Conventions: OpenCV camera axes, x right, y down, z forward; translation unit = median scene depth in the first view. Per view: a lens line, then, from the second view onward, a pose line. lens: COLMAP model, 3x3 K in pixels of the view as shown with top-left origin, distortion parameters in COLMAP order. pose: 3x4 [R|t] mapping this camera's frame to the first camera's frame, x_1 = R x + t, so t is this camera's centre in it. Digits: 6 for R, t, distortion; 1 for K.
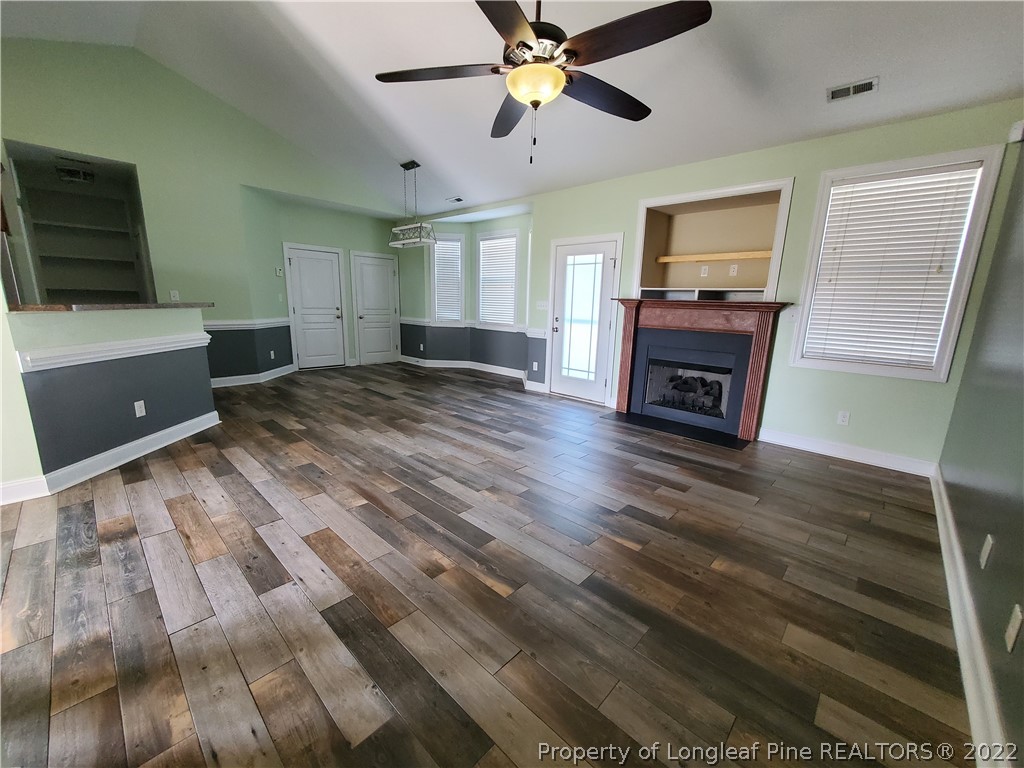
lens RADIAL K [[407.1, 0, 514.5], [0, 407.1, 388.9], [0, 0, 1]] dist [0.000278, -0.000789]
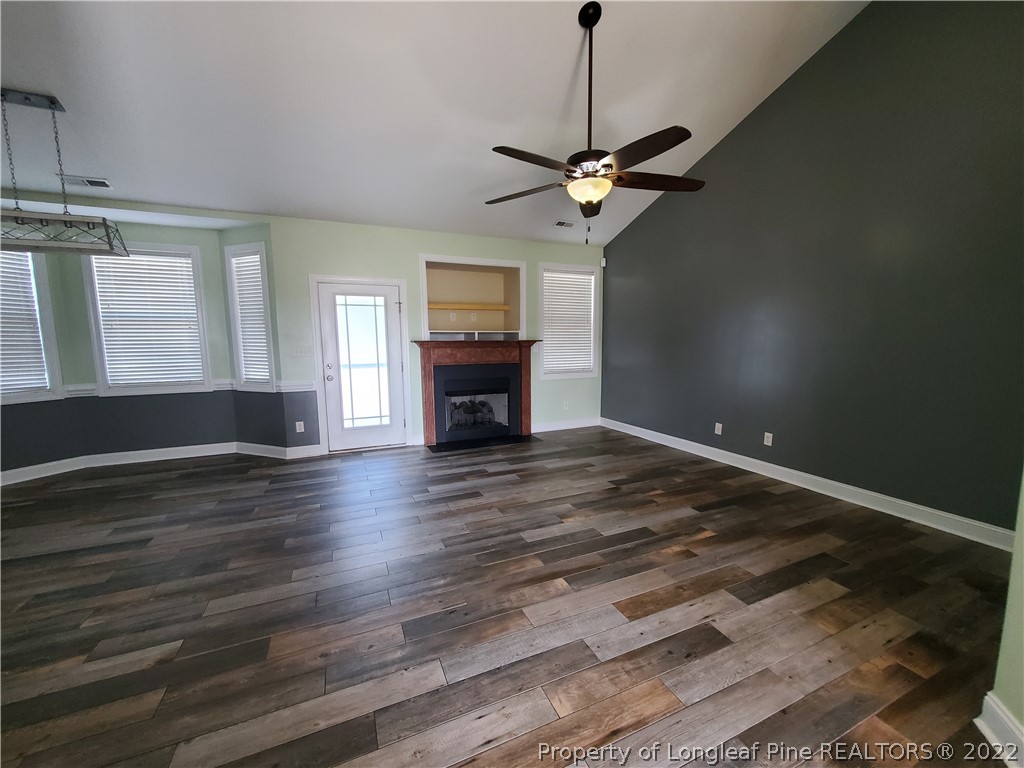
lens RADIAL K [[407.1, 0, 514.5], [0, 407.1, 388.9], [0, 0, 1]] dist [0.000278, -0.000789]
pose [[0.392481, -0.140843, 0.908913, -0.715195], [0.212348, 0.975384, 0.059448, -0.123840], [-0.894912, 0.169674, 0.412727, 0.408210]]
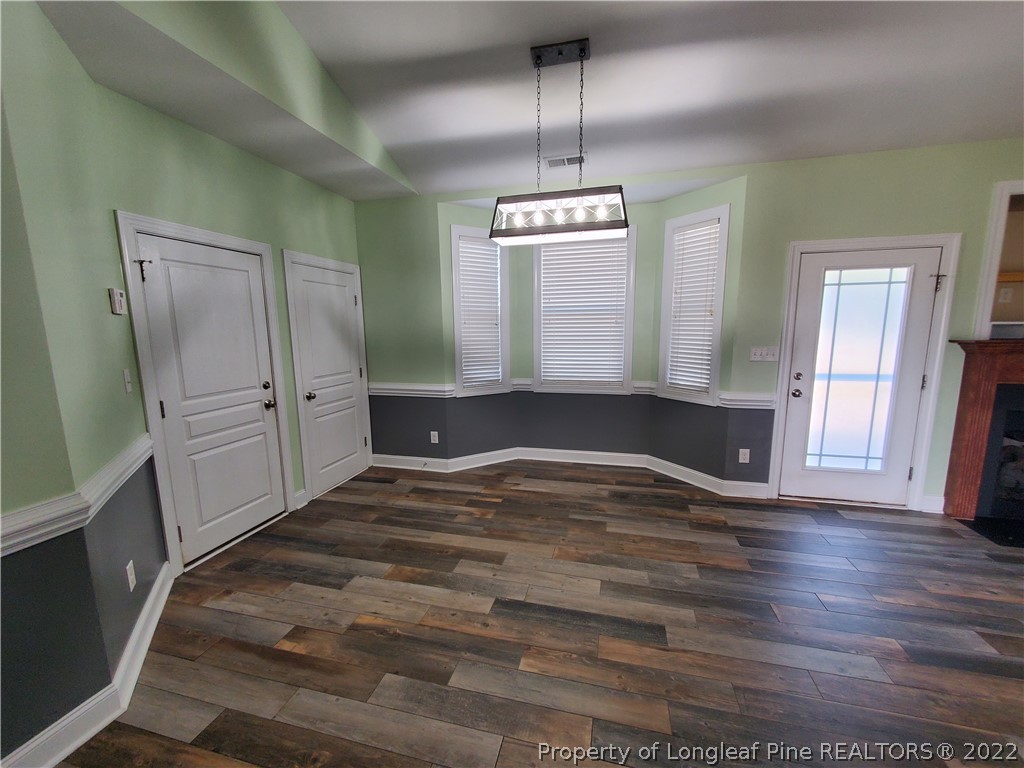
lens RADIAL K [[407.1, 0, 514.5], [0, 407.1, 388.9], [0, 0, 1]] dist [0.000278, -0.000789]
pose [[0.874627, -0.113207, 0.471393, -0.723336], [0.137671, 0.990321, -0.017606, -0.267480], [-0.464838, 0.080296, 0.881747, 0.905484]]
